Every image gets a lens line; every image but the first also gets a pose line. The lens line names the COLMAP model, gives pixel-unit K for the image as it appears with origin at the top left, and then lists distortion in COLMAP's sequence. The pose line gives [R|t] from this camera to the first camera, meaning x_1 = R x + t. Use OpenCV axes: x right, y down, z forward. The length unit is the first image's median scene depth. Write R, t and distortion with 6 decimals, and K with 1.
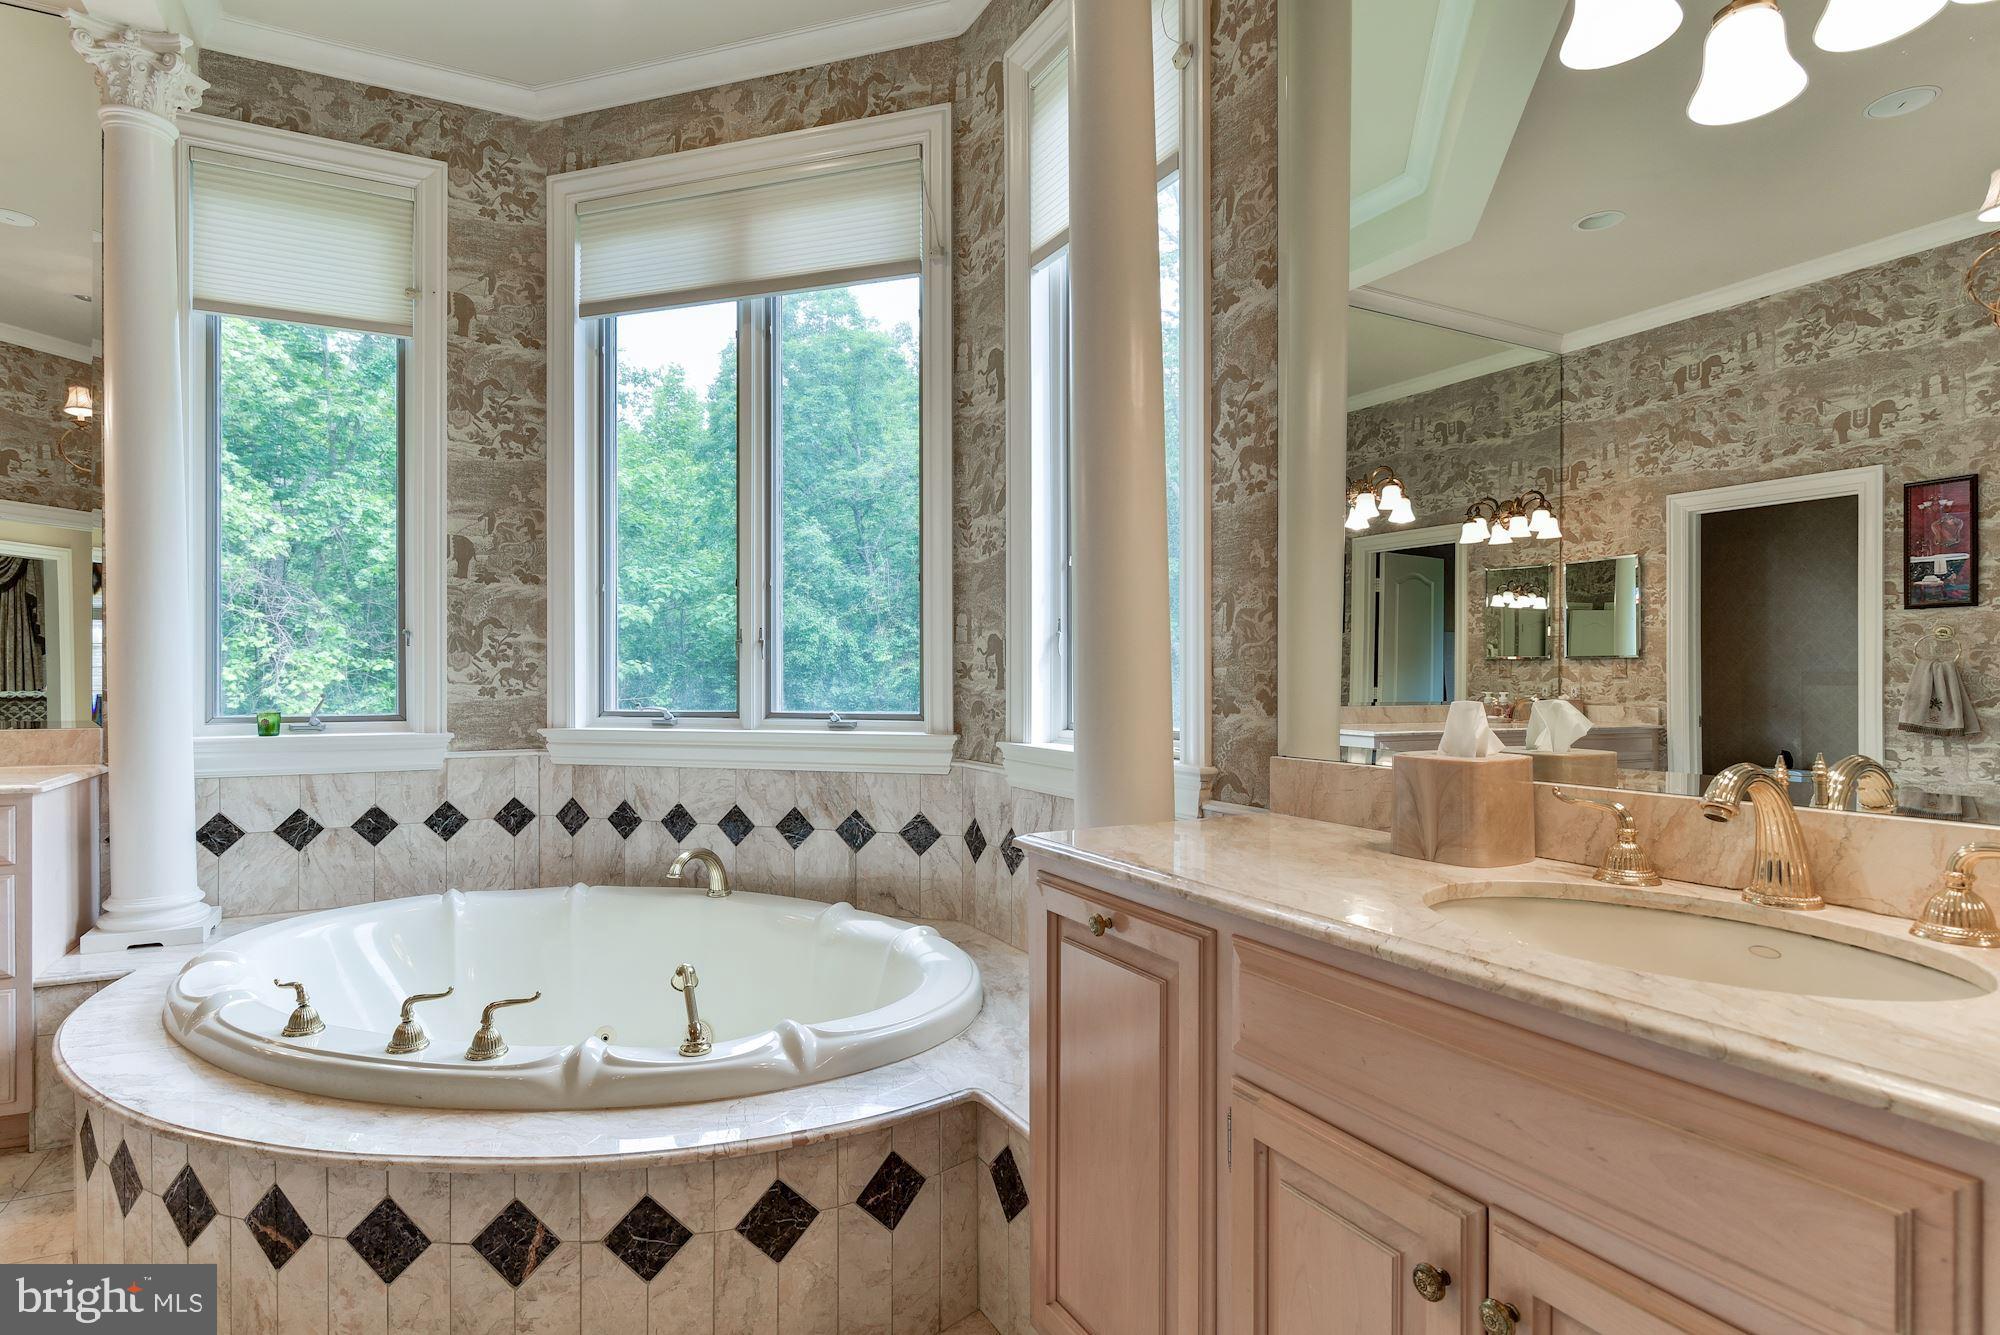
lens RADIAL K [[995.1, 0, 929.5], [0, 995.1, 669.3], [0, 0, 1]] dist [-0.003961, -0.000422]
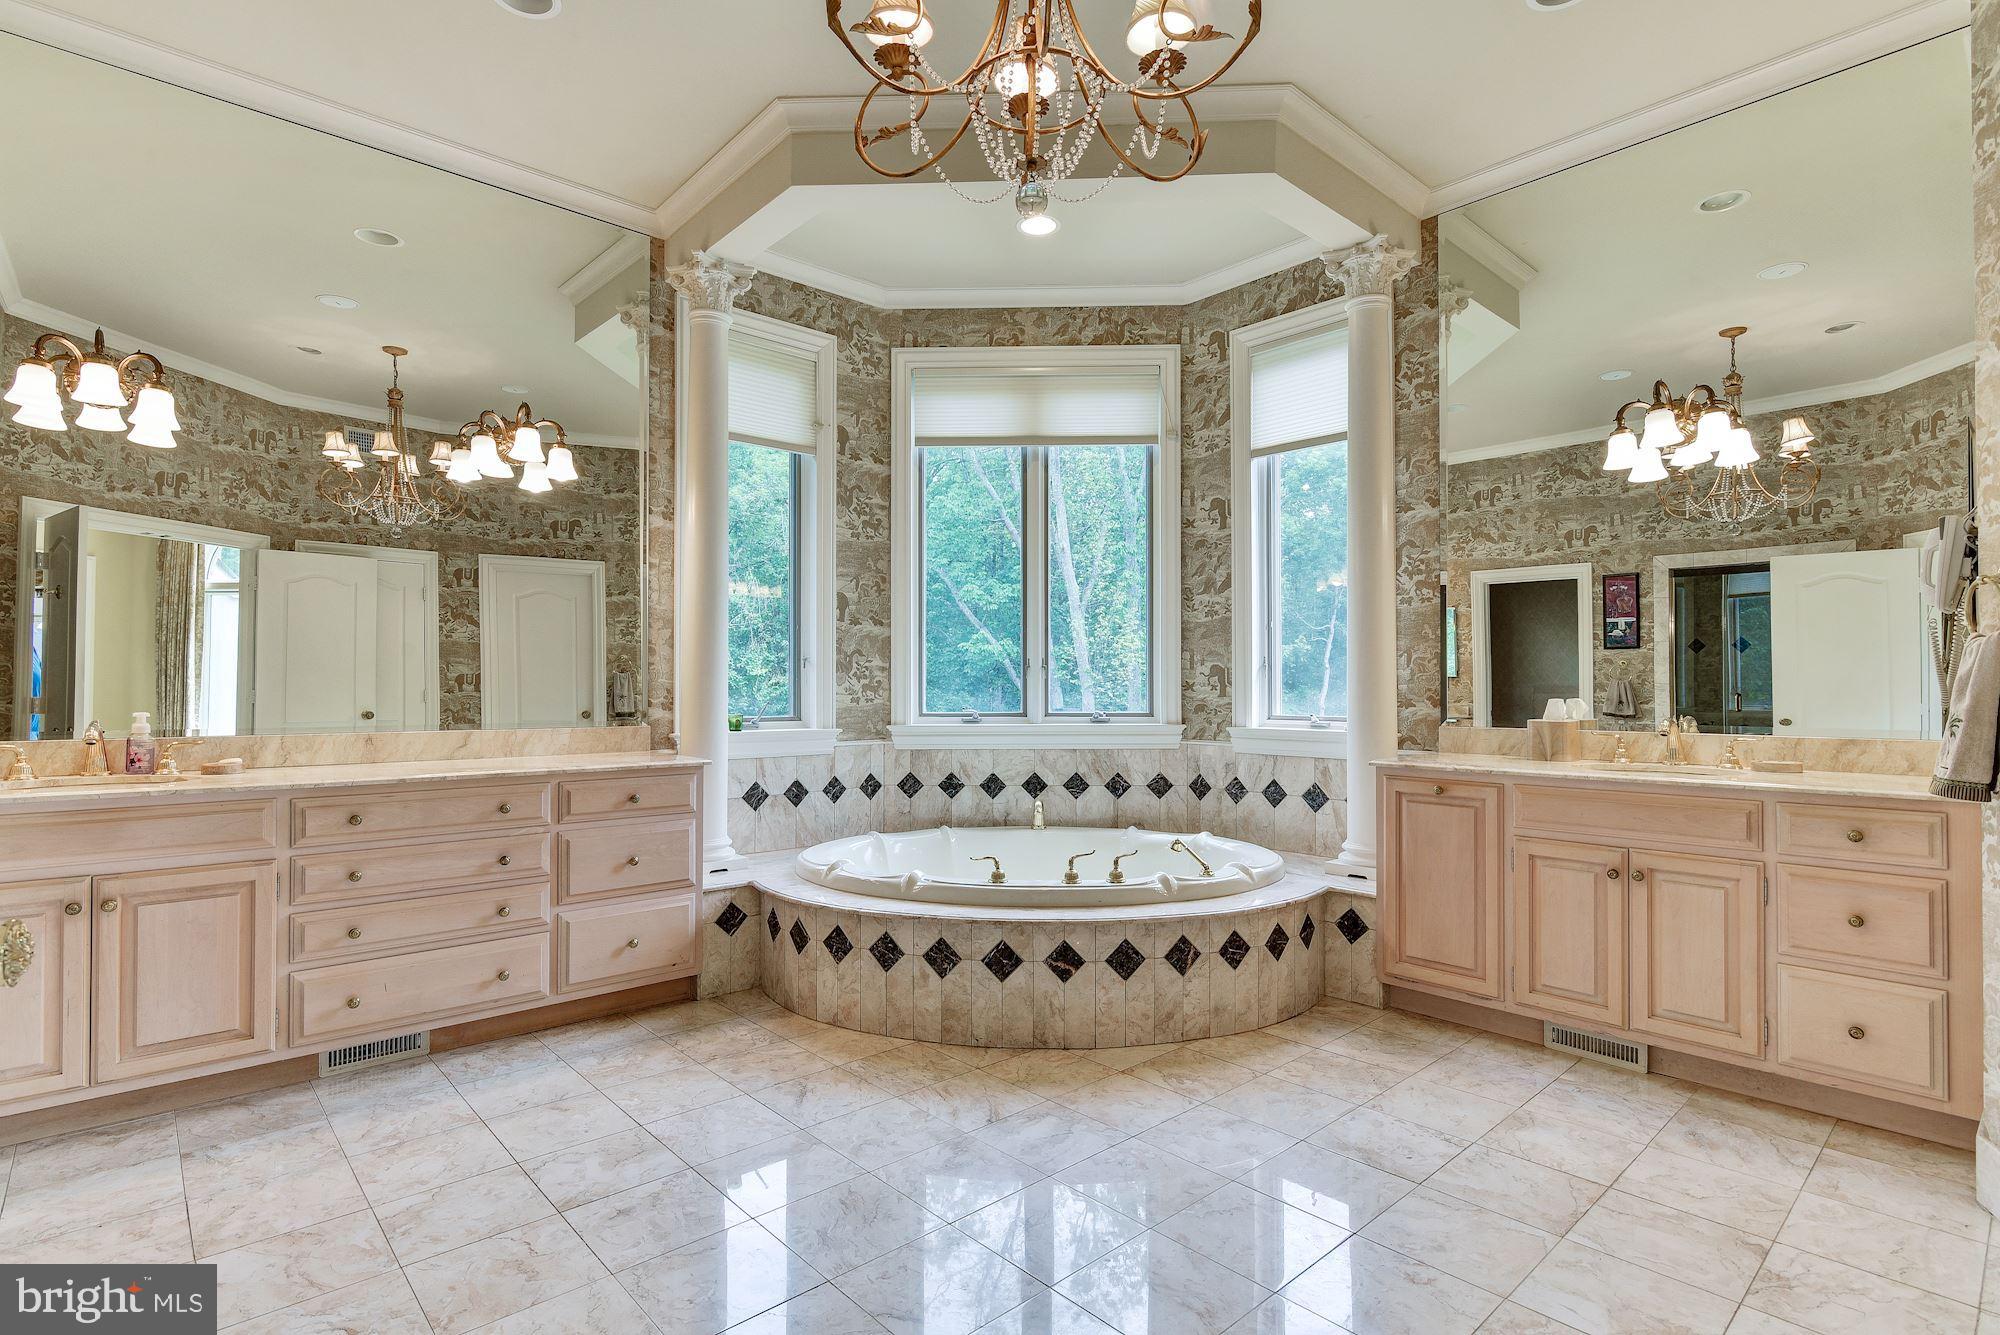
lens RADIAL K [[967.9, 0, 1000.0], [0, 967.9, 667.5], [0, 0, 1]] dist [0.000467, -0.001133]
pose [[0.960842, 0.005334, 0.277045, -0.656495], [-0.001151, 0.999883, -0.015257, -0.003927], [-0.277094, 0.014341, 0.960736, -0.428750]]
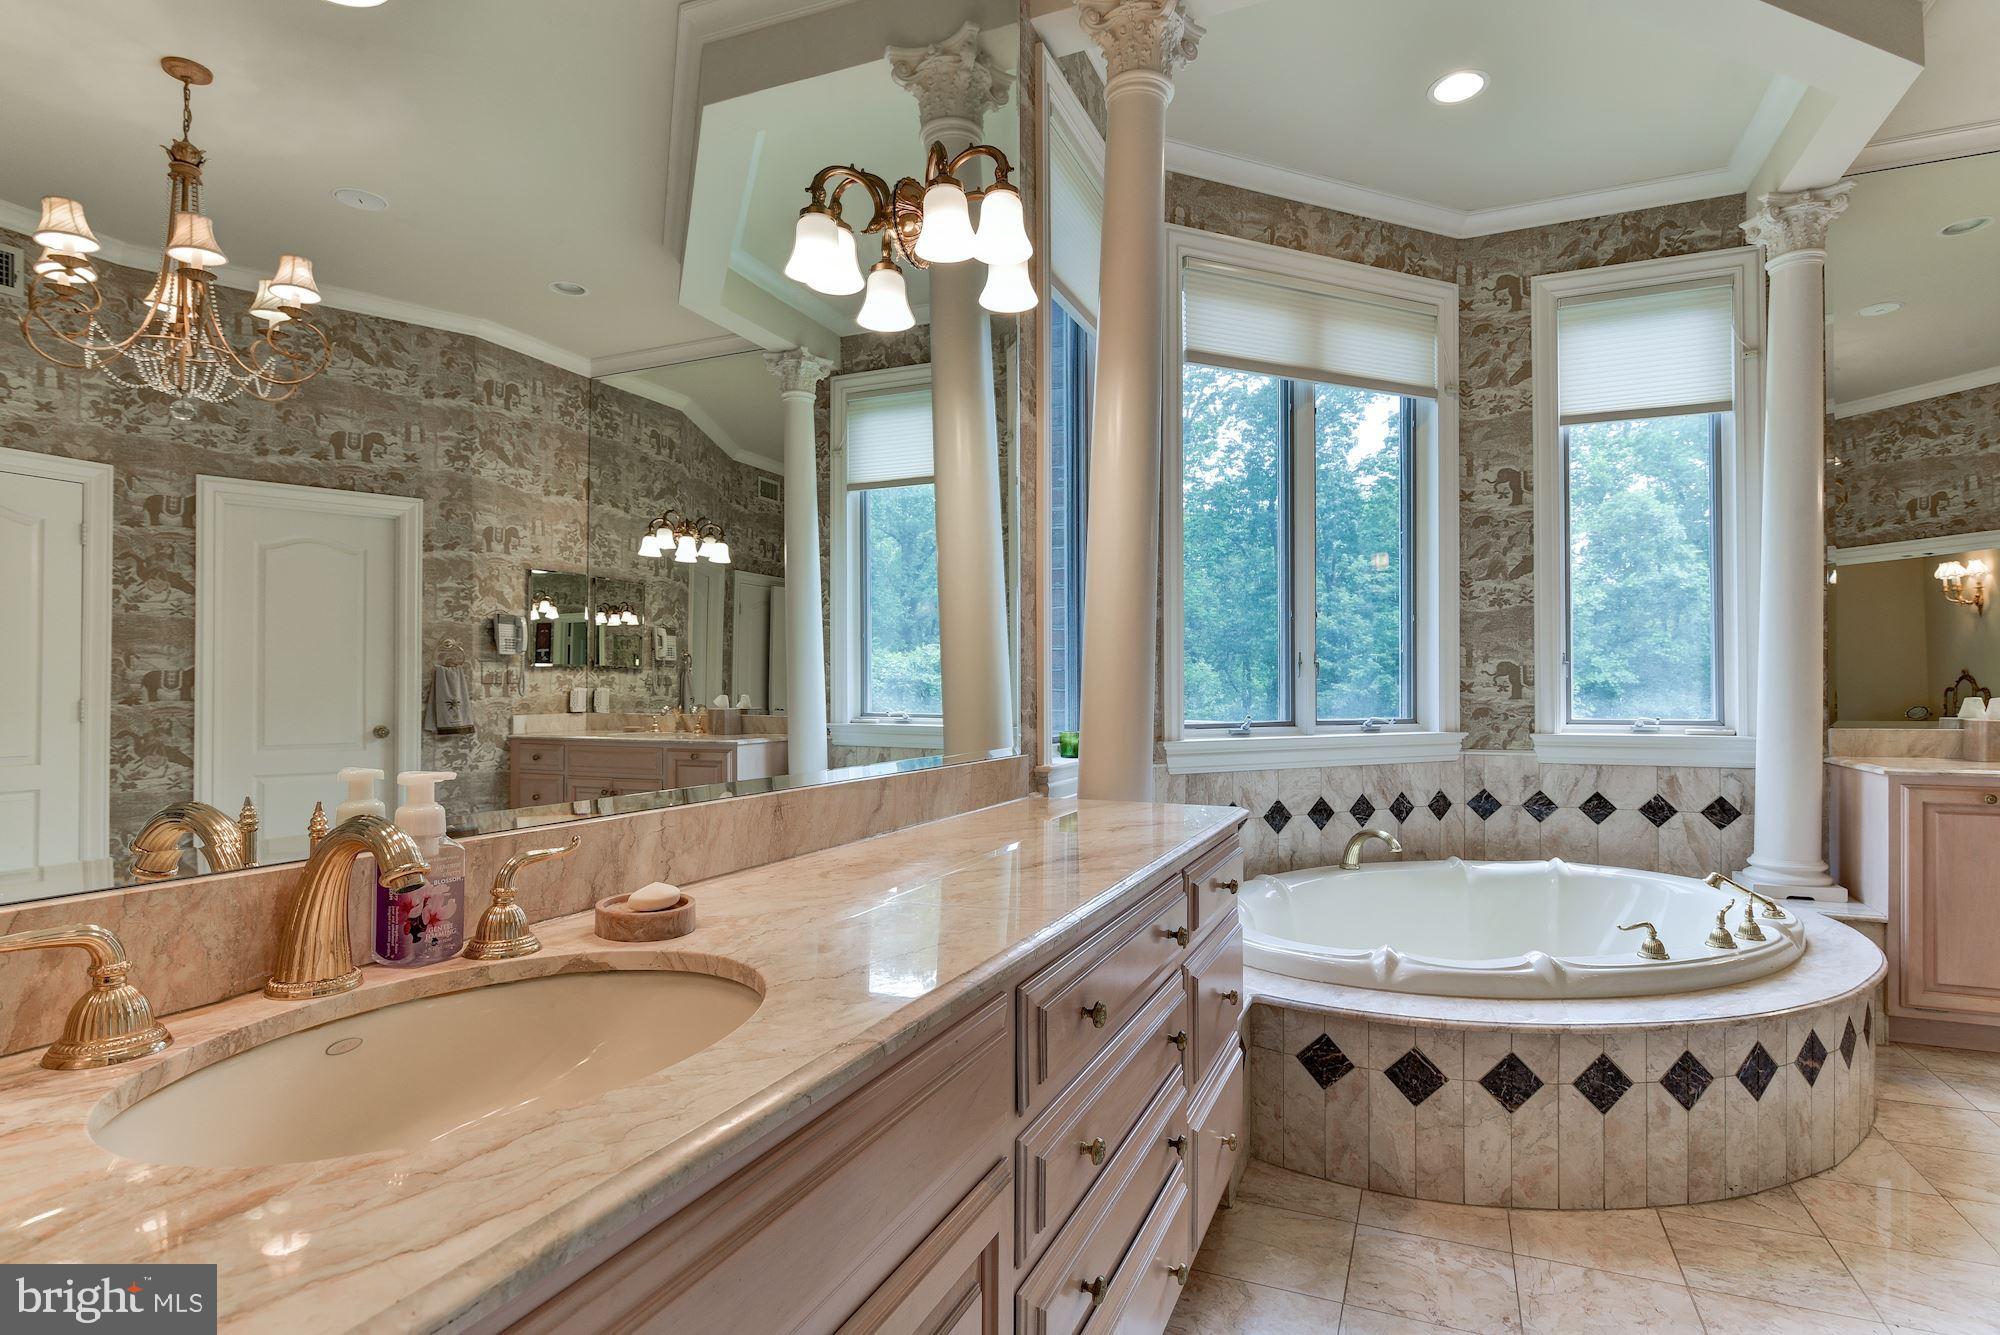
lens RADIAL K [[975.3, 0, 1029.1], [0, 975.3, 679.4], [0, 0, 1]] dist [-0.001421, -0.004116]
pose [[0.757395, 0.004580, 0.652941, -1.233133], [0.000901, 0.999967, -0.008060, 0.001591], [-0.652957, 0.006693, 0.757366, 0.323450]]
